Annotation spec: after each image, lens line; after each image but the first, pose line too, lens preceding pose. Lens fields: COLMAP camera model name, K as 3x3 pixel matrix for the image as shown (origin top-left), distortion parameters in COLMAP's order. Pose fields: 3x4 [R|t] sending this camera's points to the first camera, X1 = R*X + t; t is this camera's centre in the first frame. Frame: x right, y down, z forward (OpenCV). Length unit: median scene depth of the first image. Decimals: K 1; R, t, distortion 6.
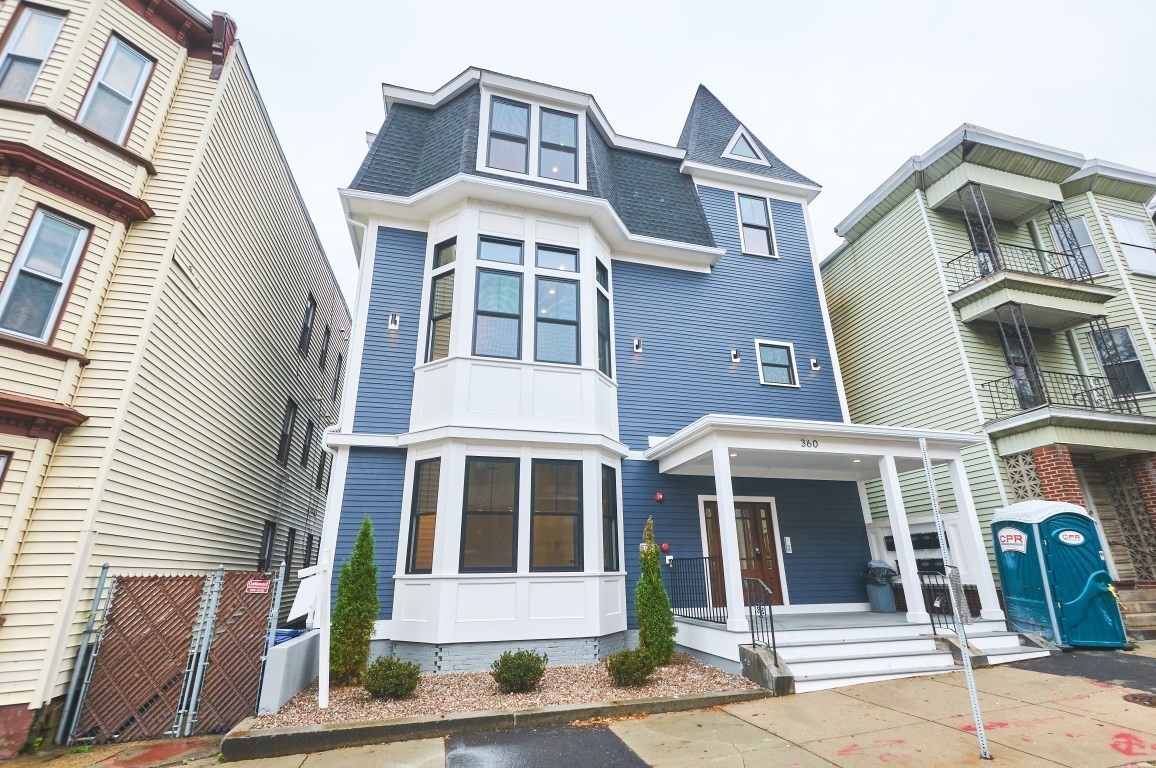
lens RADIAL K [[521.2, 0, 582.8], [0, 521.2, 383.2], [0, 0, 1]] dist [0.002274, -0.001454]
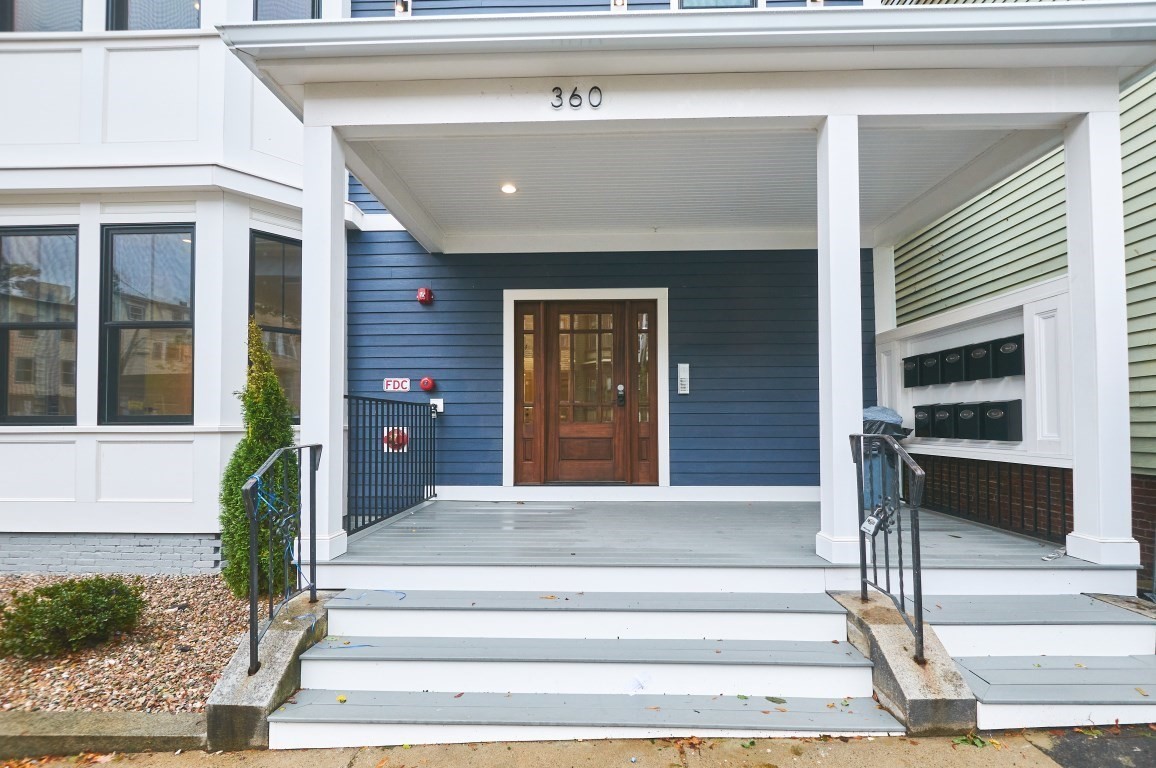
lens RADIAL K [[521.2, 0, 582.1], [0, 521.2, 406.1], [0, 0, 1]] dist [0.002274, -0.001454]
pose [[0.958961, -0.001968, -0.283533, 0.515756], [0.090158, 0.950193, 0.298336, 0.201813], [0.268824, -0.311655, 0.911375, 0.576203]]
